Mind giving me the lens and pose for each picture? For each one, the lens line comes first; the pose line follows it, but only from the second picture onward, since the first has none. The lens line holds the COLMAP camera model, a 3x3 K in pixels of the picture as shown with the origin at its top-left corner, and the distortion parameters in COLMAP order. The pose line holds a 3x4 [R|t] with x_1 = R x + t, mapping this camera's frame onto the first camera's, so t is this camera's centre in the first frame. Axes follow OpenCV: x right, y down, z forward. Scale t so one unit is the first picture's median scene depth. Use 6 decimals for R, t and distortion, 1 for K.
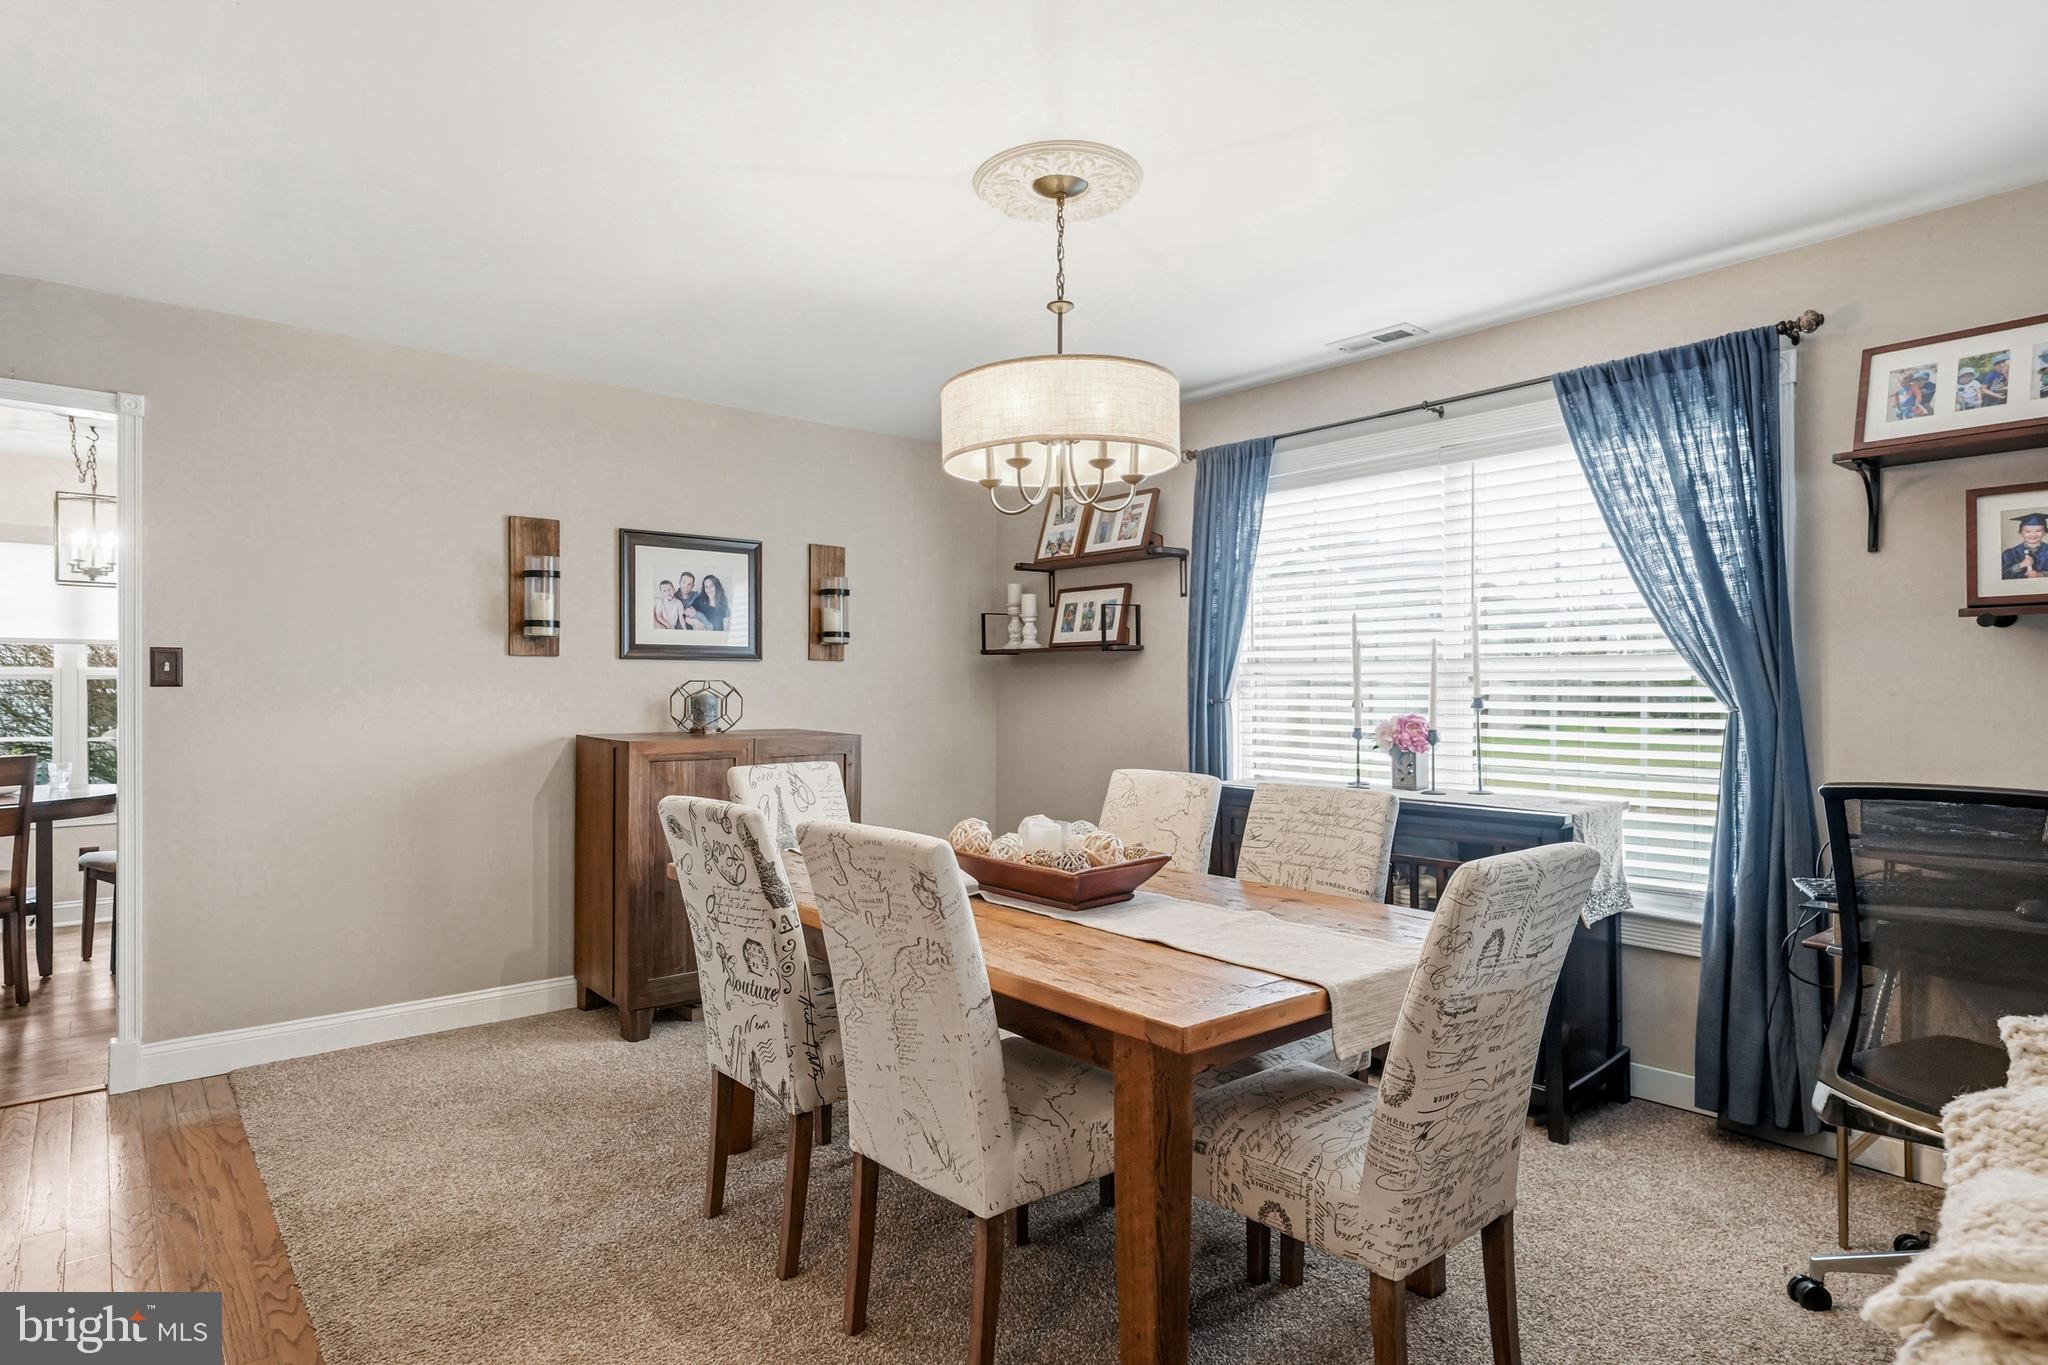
lens RADIAL K [[1068.2, 0, 1024.0], [0, 1068.2, 682.5], [0, 0, 1]] dist [-0.000752, -0.000128]
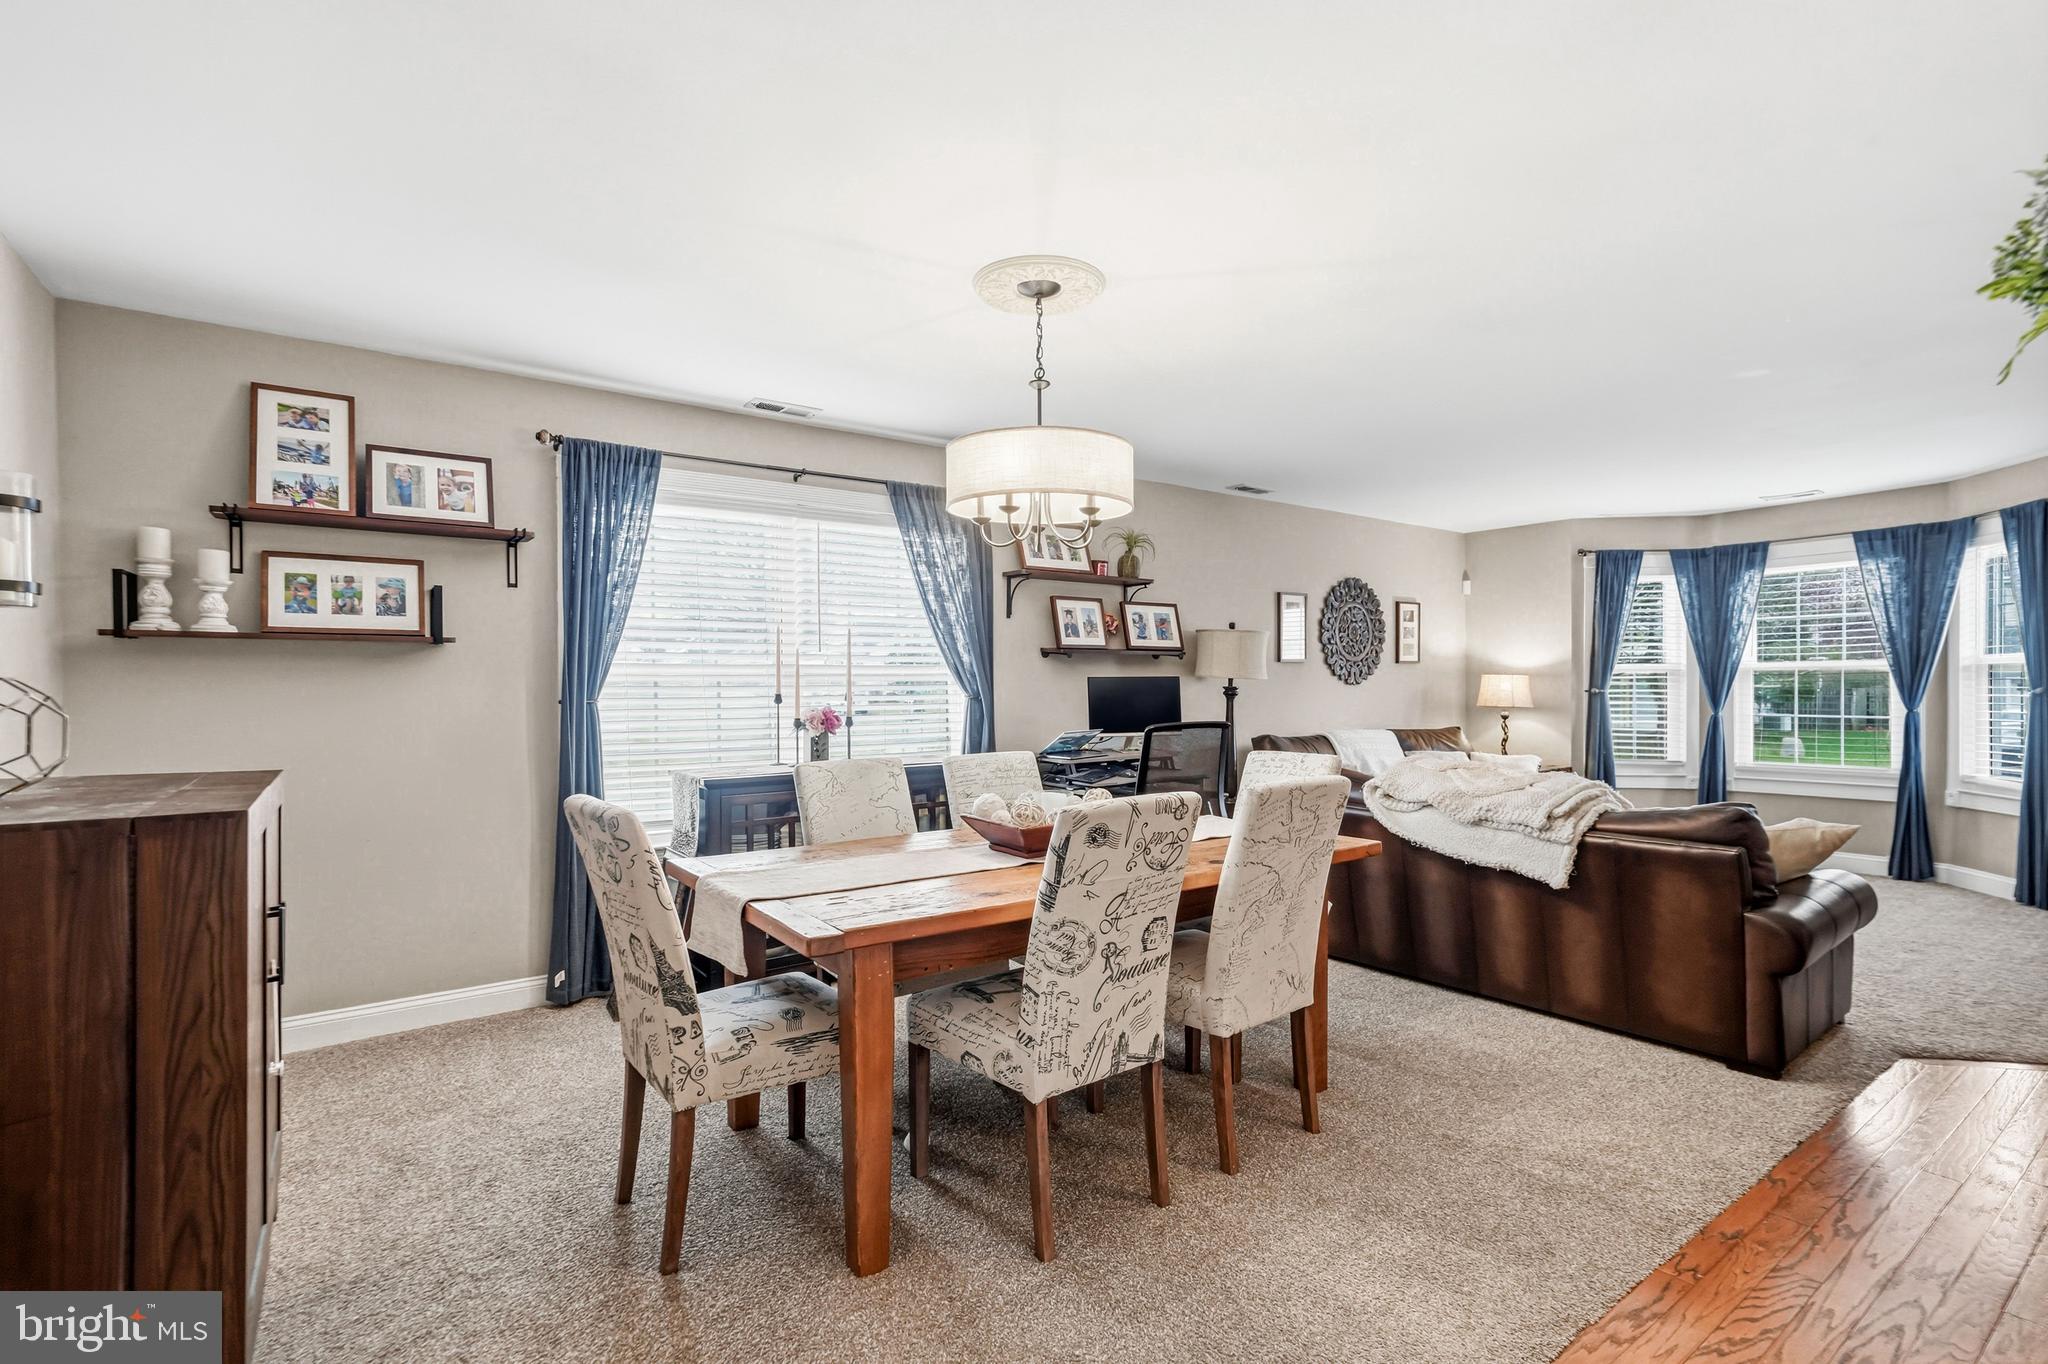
lens RADIAL K [[902.4, 0, 1027.3], [0, 902.4, 694.3], [0, 0, 1]] dist [-0.004481, -0.000325]
pose [[0.071483, -0.015410, 0.997323, -0.638002], [0.007105, 0.999863, 0.014940, 0.002379], [-0.997417, 0.006018, 0.071582, 0.561916]]
